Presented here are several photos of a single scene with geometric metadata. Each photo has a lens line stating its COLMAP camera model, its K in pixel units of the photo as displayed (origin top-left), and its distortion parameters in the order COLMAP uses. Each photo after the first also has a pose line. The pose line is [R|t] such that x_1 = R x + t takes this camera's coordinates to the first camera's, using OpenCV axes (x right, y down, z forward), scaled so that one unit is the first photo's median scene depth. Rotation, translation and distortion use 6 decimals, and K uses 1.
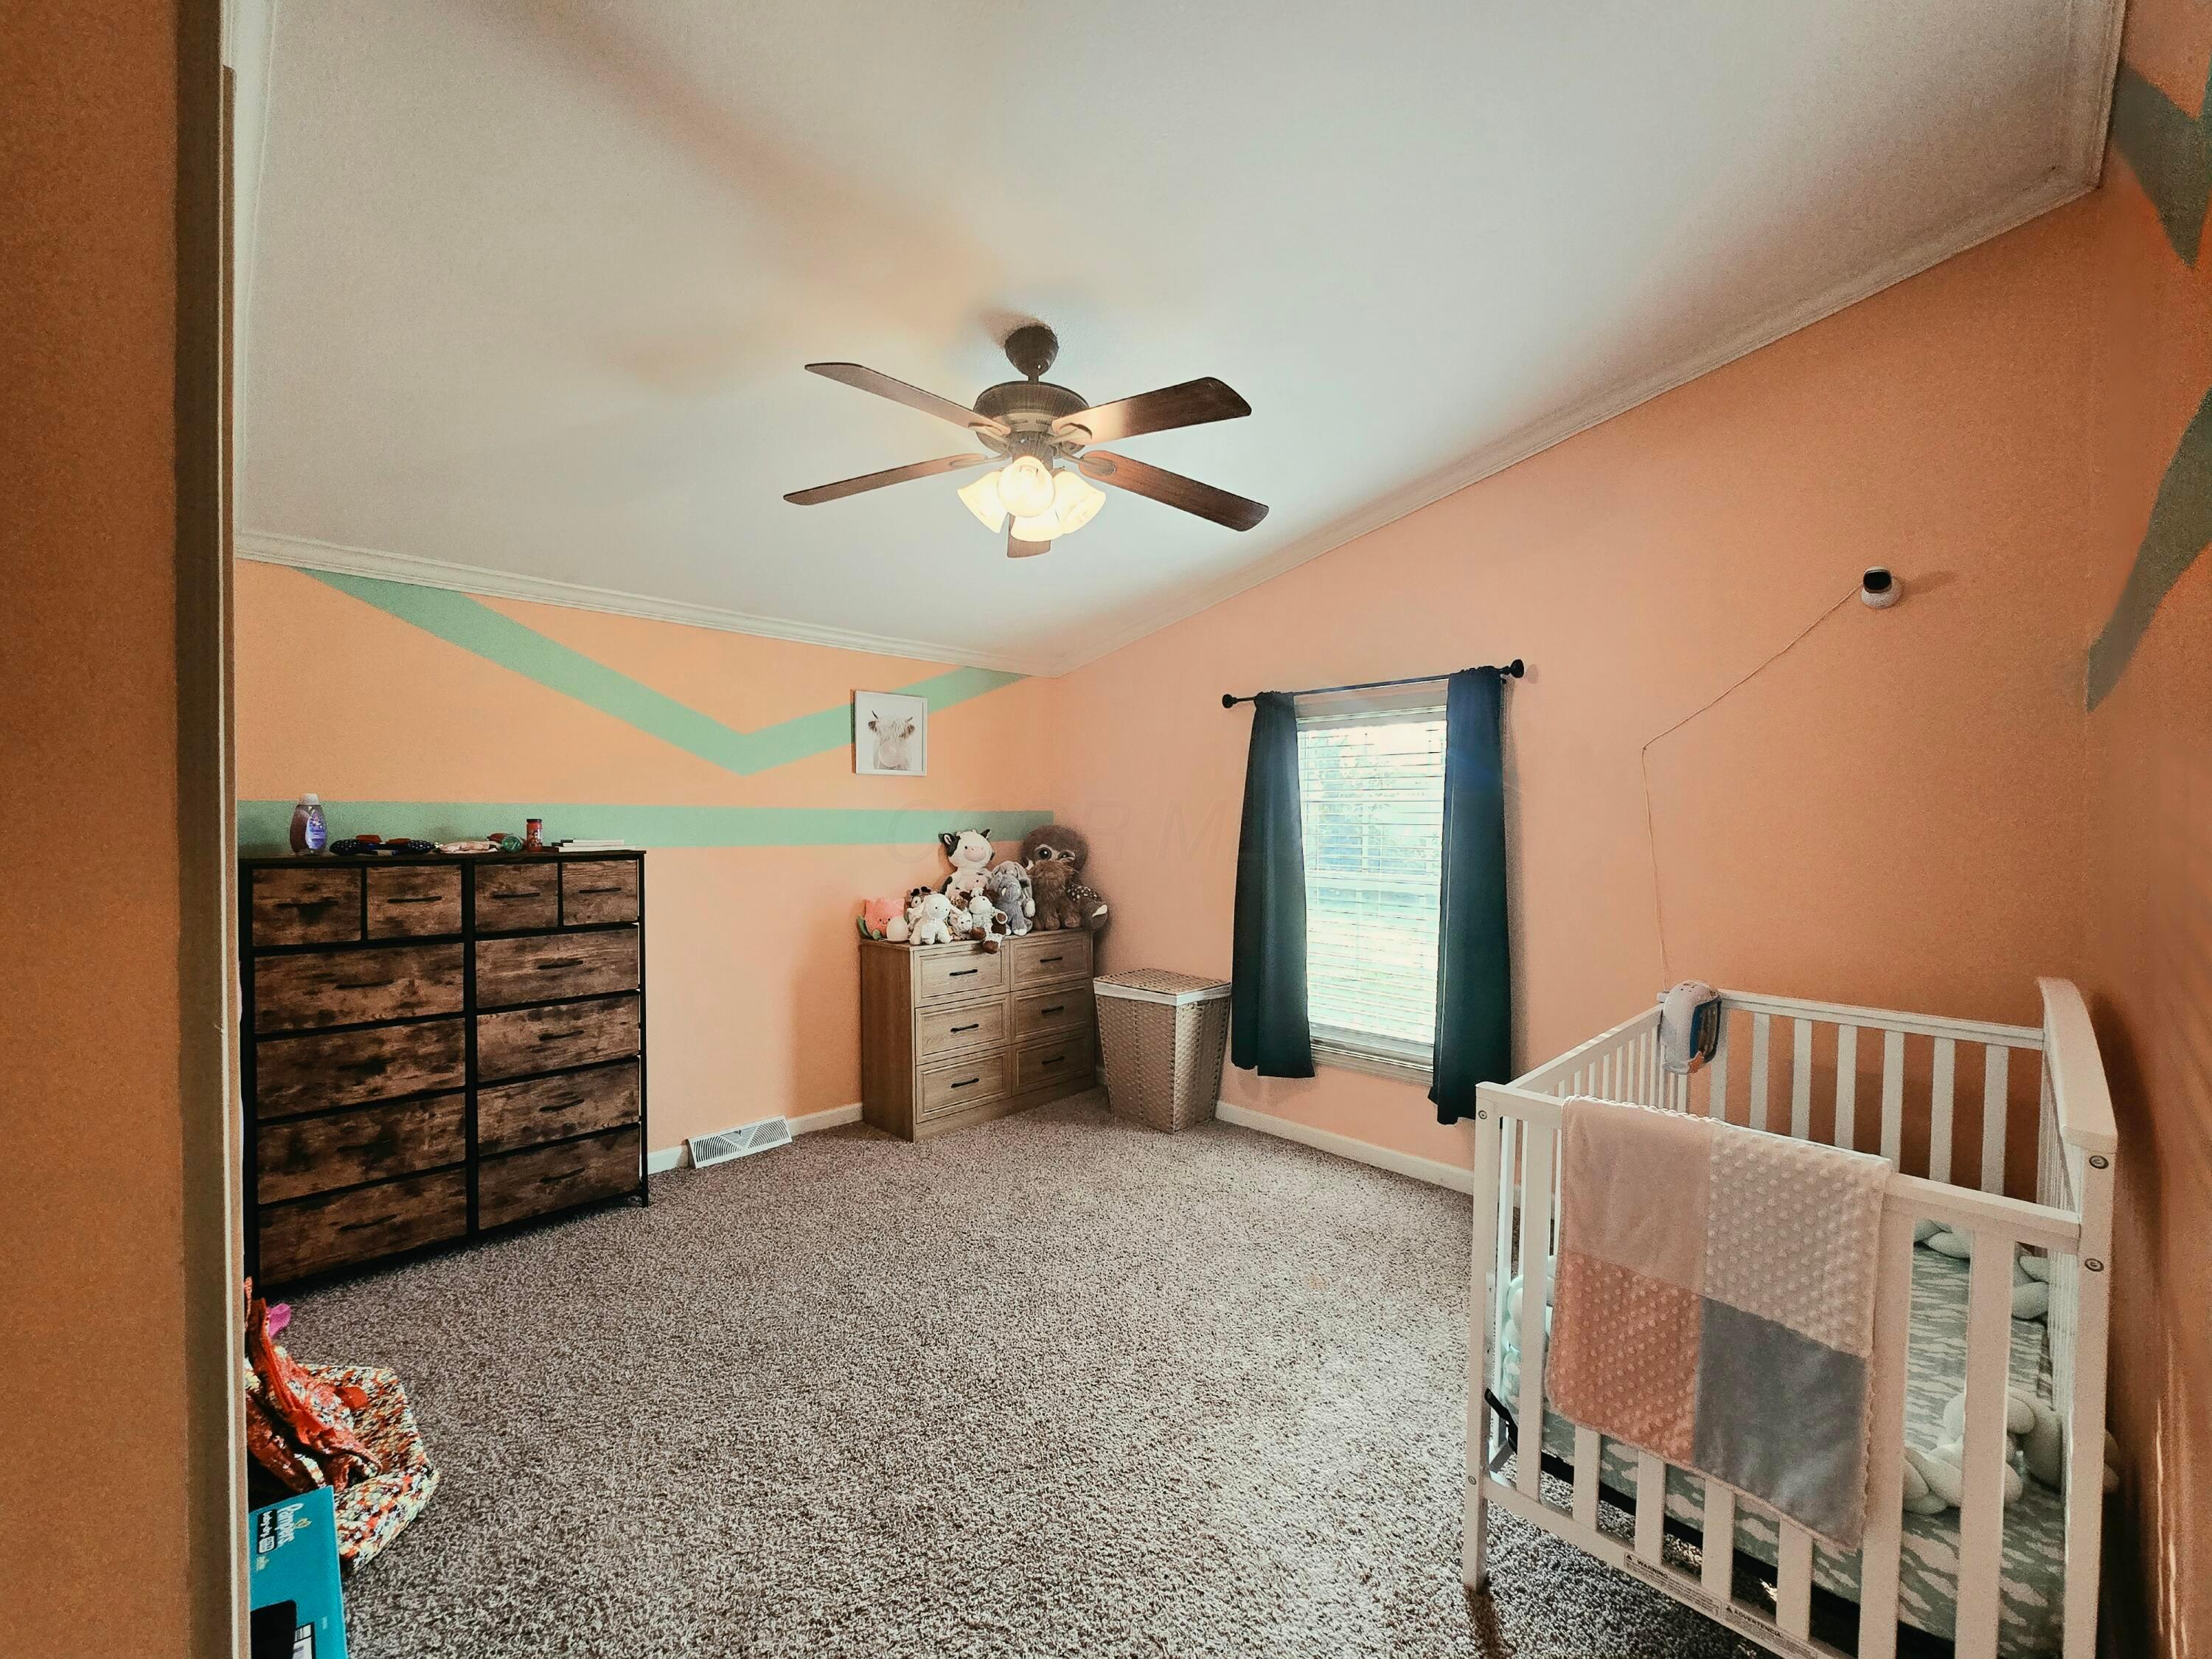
lens RADIAL K [[894.7, 0, 1111.1], [0, 894.7, 834.9], [0, 0, 1]] dist [-0.022120, 0.005488]
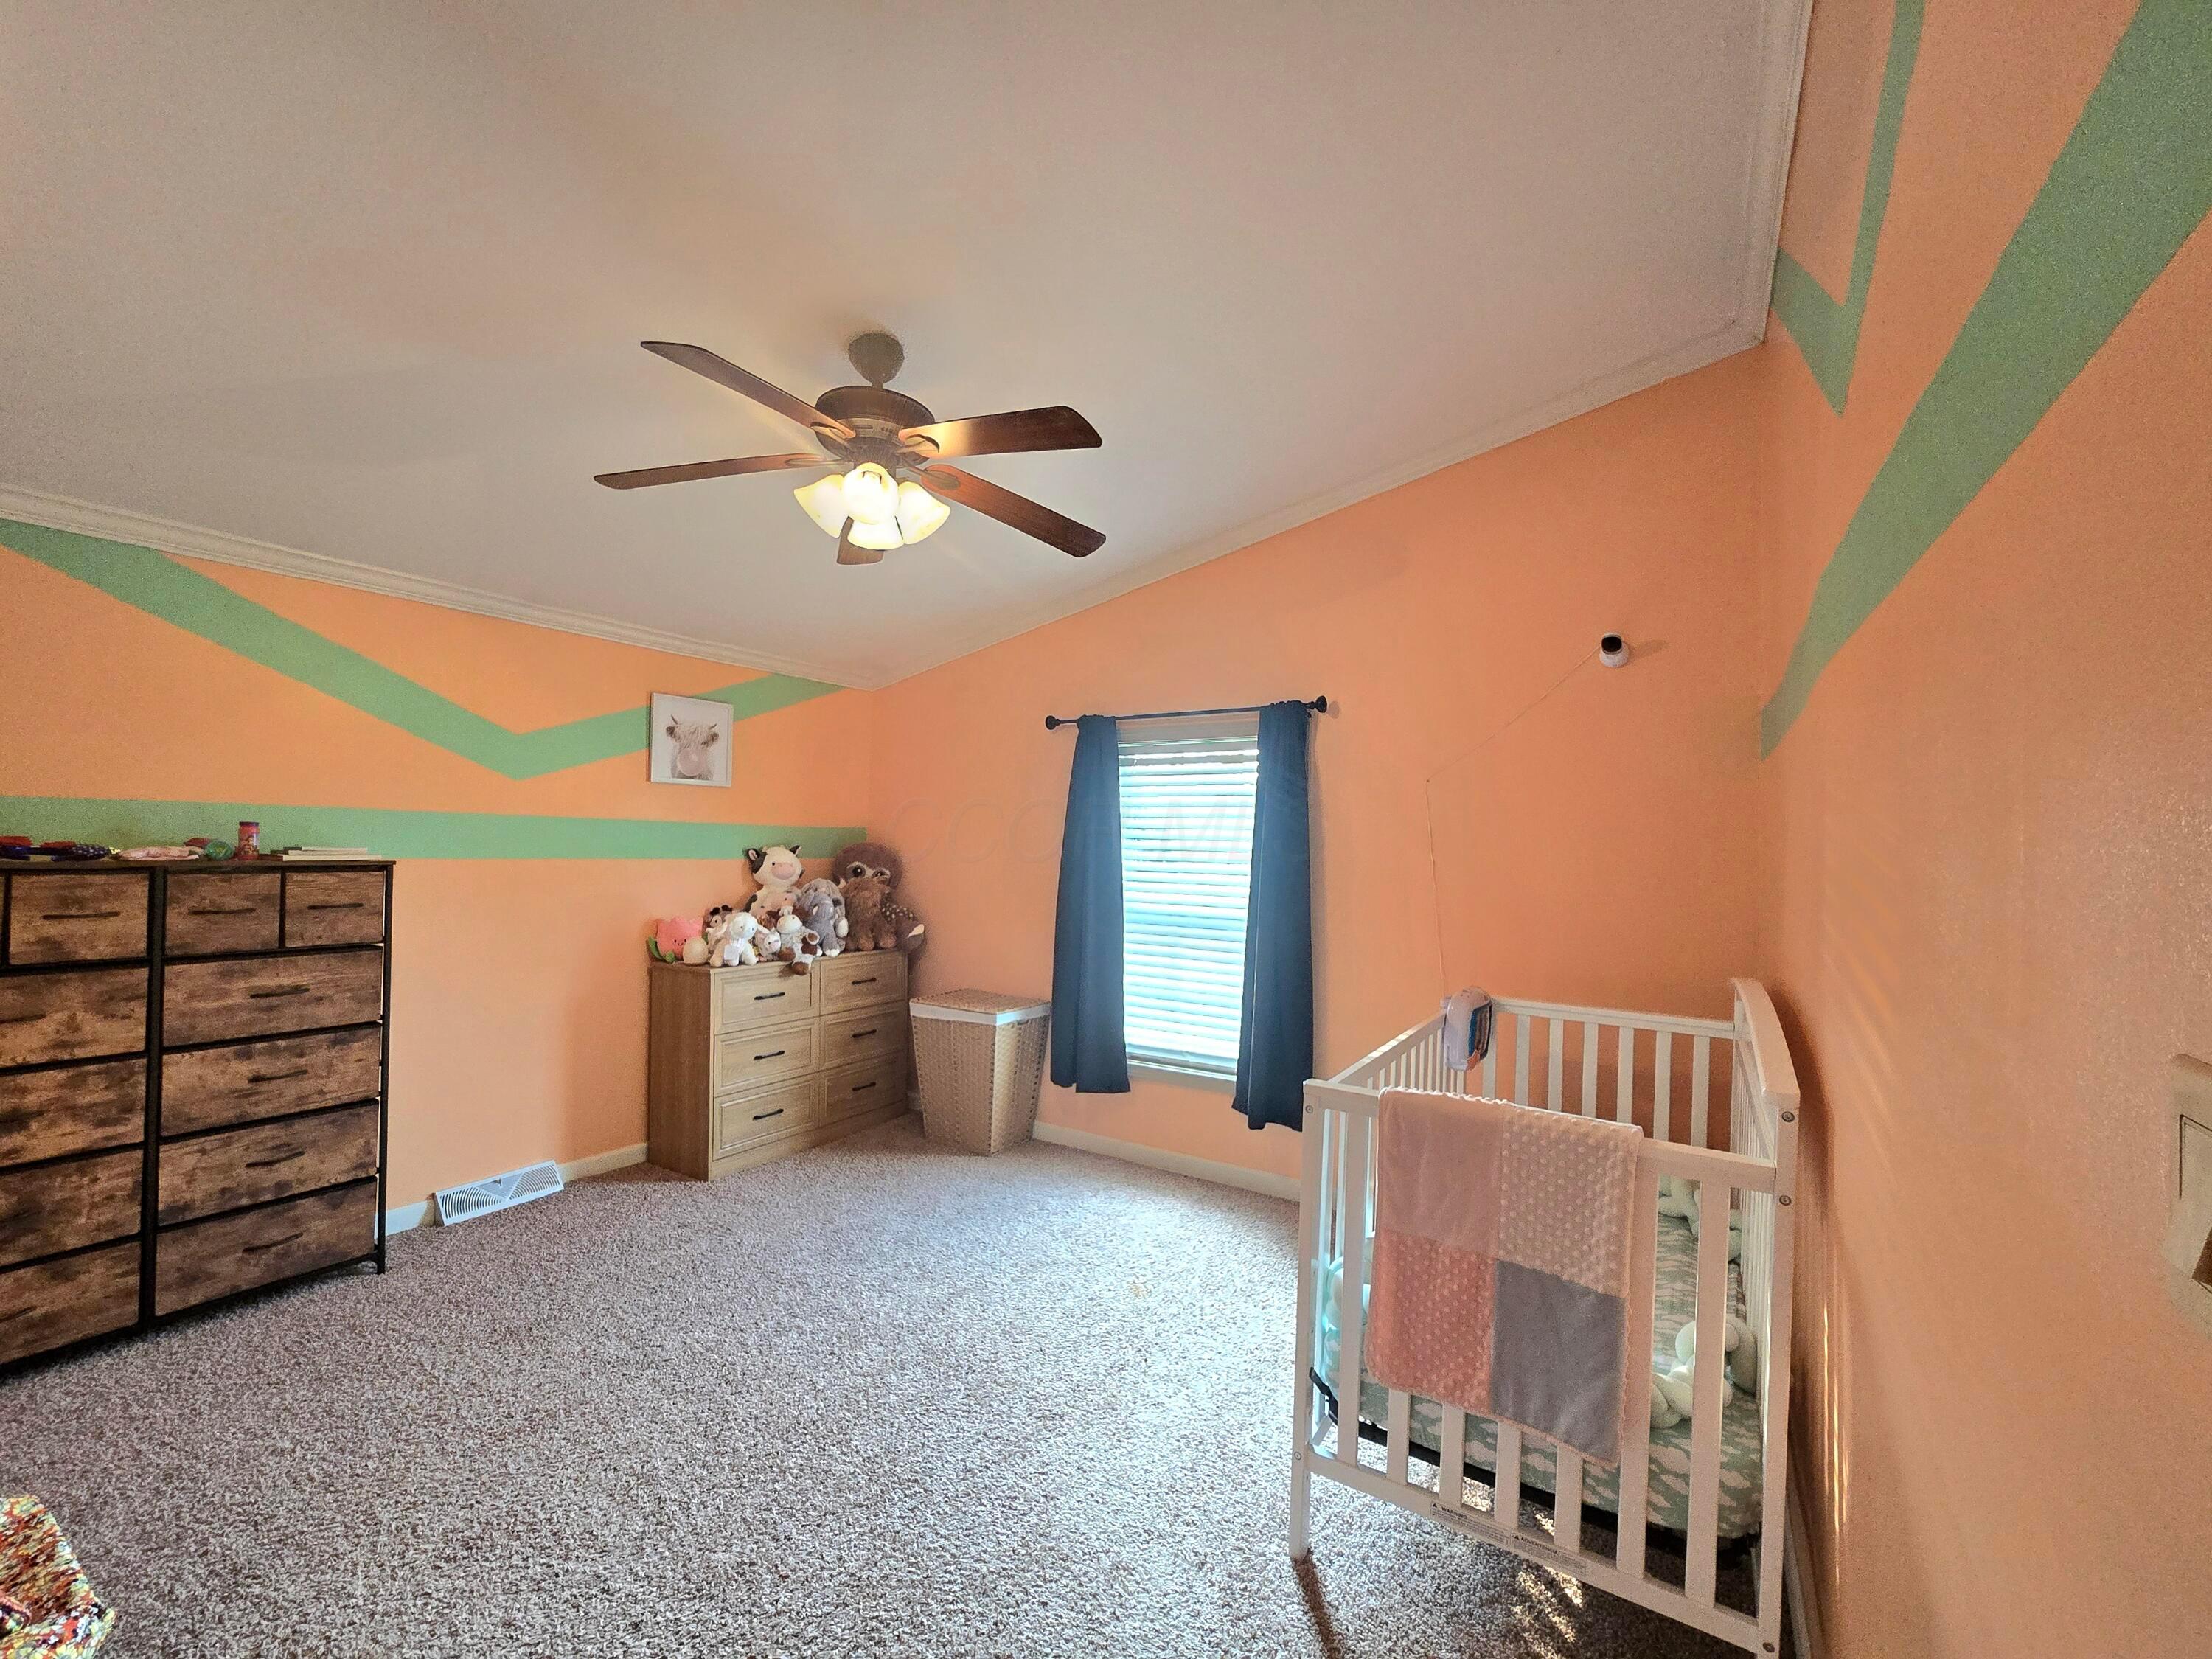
lens RADIAL K [[902.0, 0, 1110.0], [0, 902.0, 834.4], [0, 0, 1]] dist [-0.023763, 0.004878]
pose [[0.975802, 0.019724, 0.217766, -0.037058], [-0.013724, 0.999484, -0.029033, 0.009162], [-0.218226, 0.025342, 0.975569, -0.011756]]
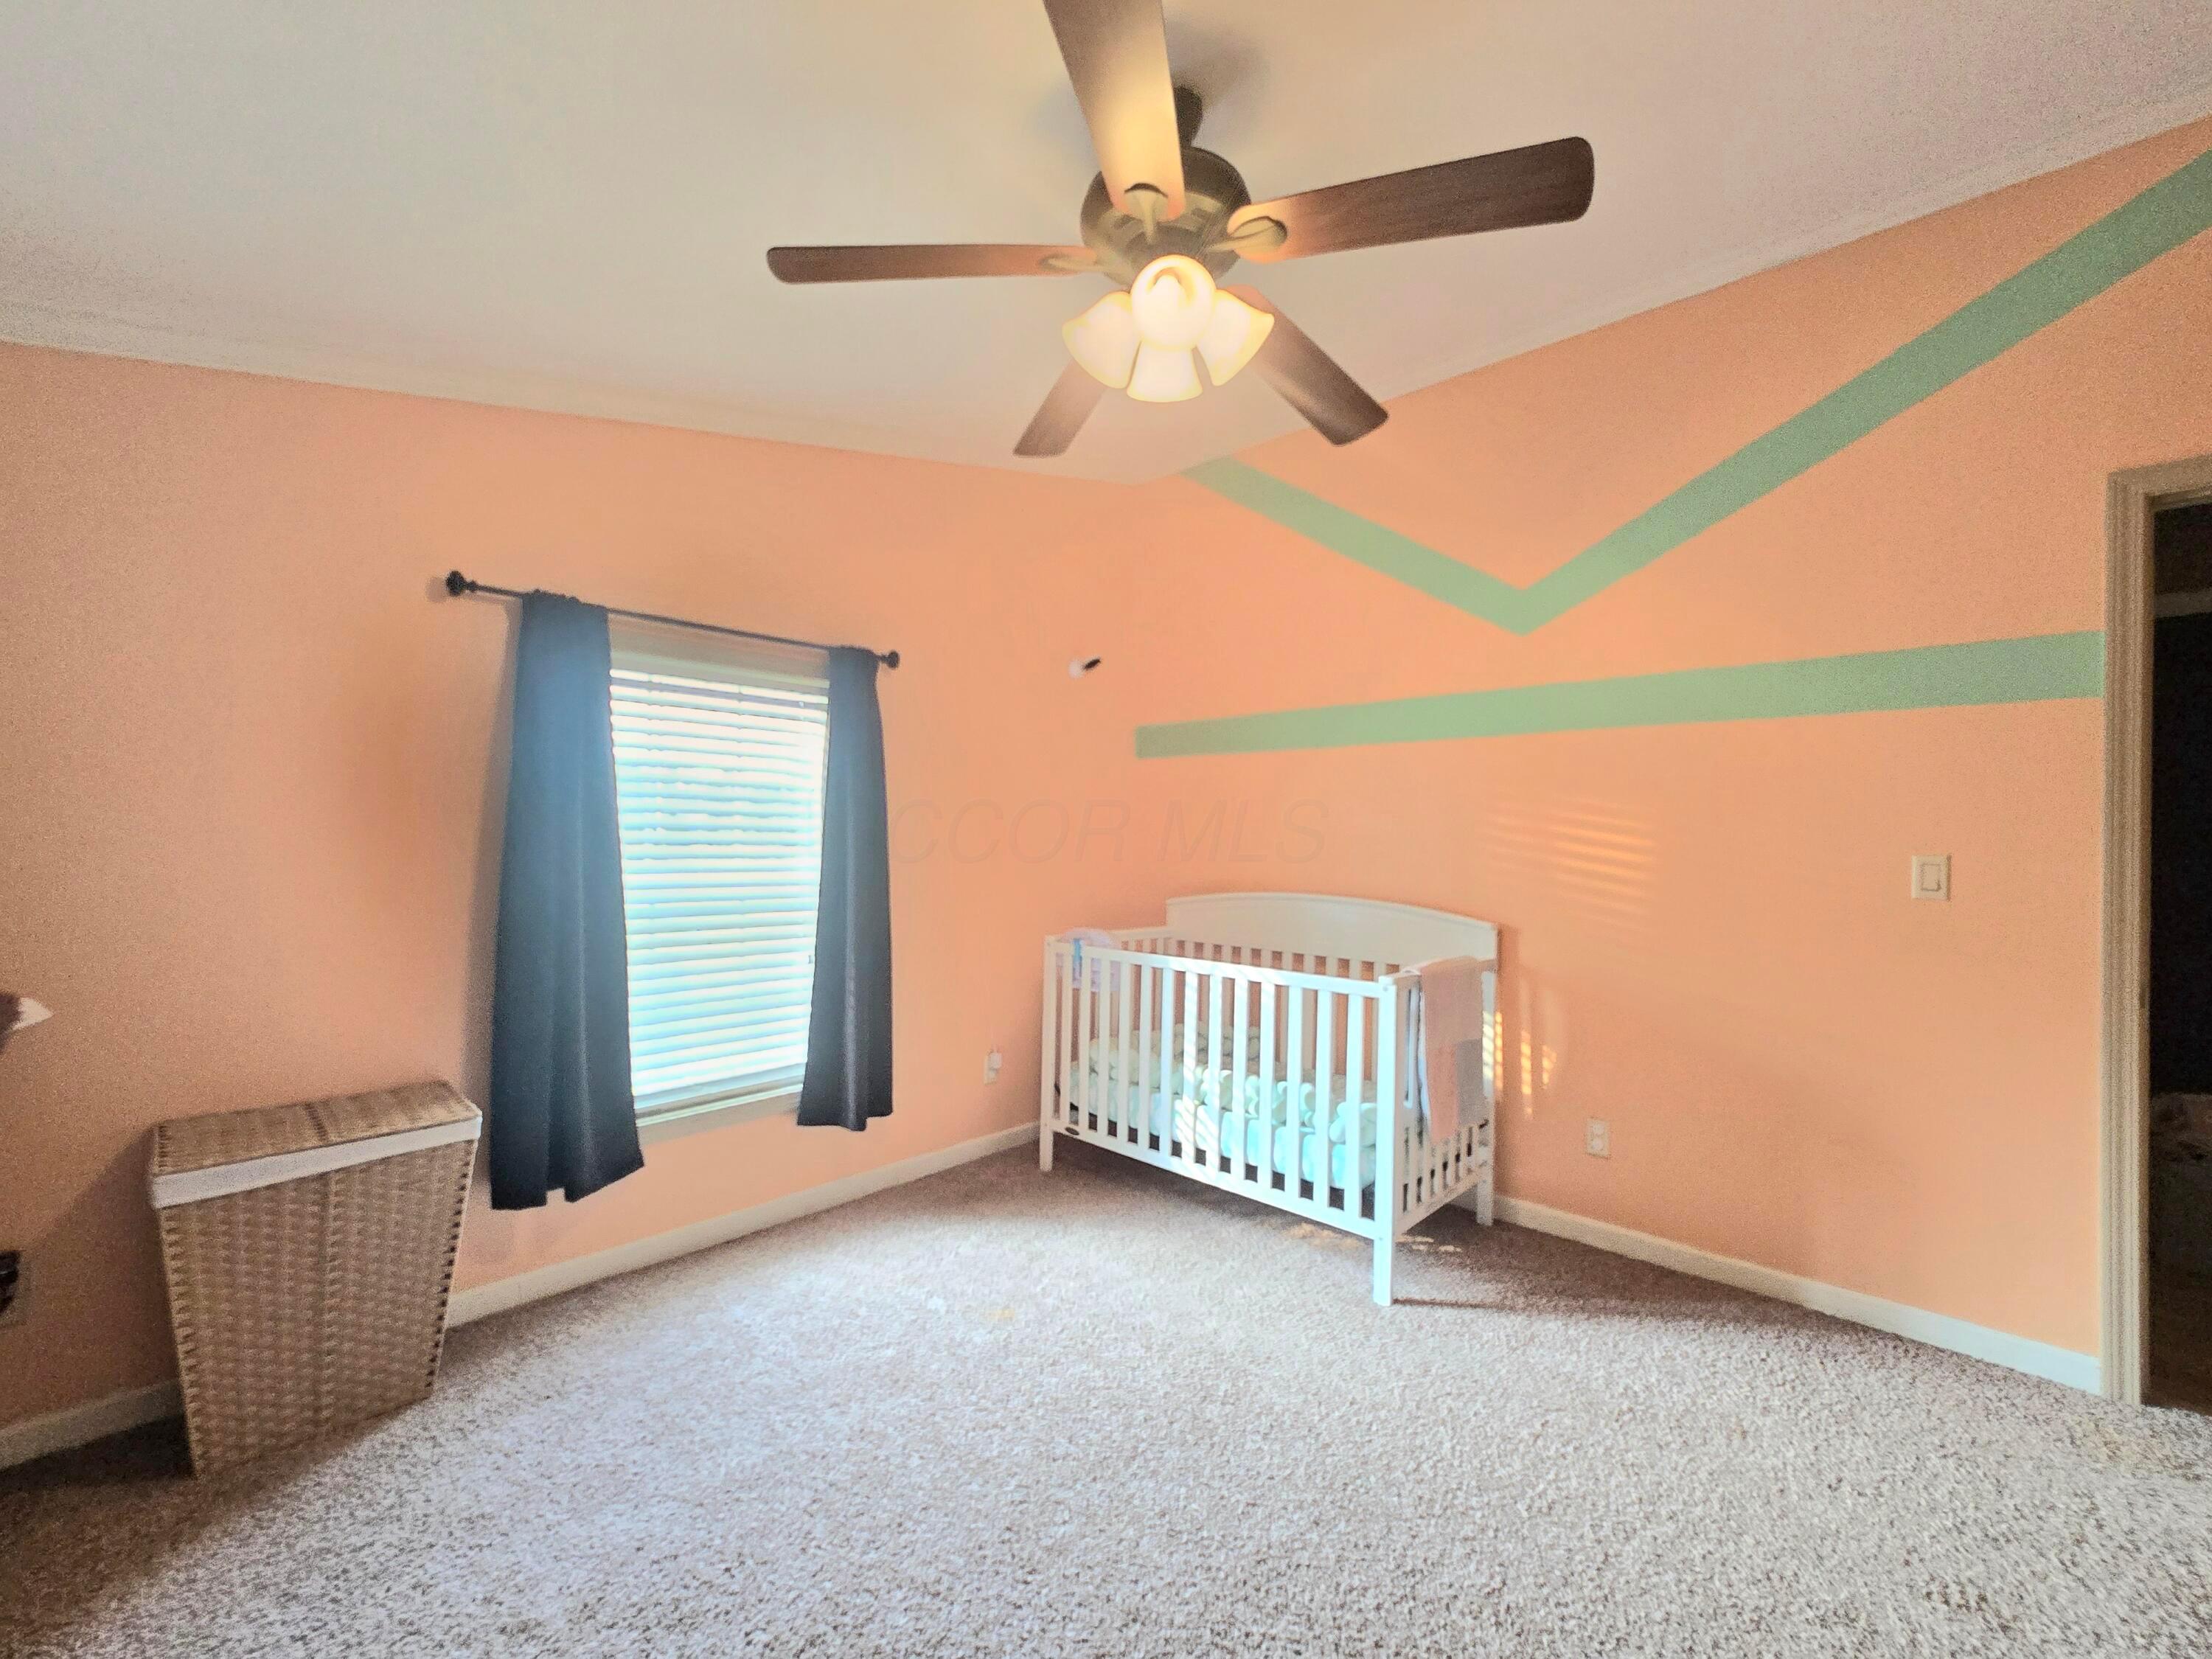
lens RADIAL K [[911.4, 0, 1113.4], [0, 911.4, 833.6], [0, 0, 1]] dist [-0.002274, 0.000467]
pose [[-0.034402, -0.000260, 0.999408, -0.726268], [0.002612, 0.999997, 0.000350, 0.016525], [-0.999405, 0.002623, -0.034402, 0.955446]]
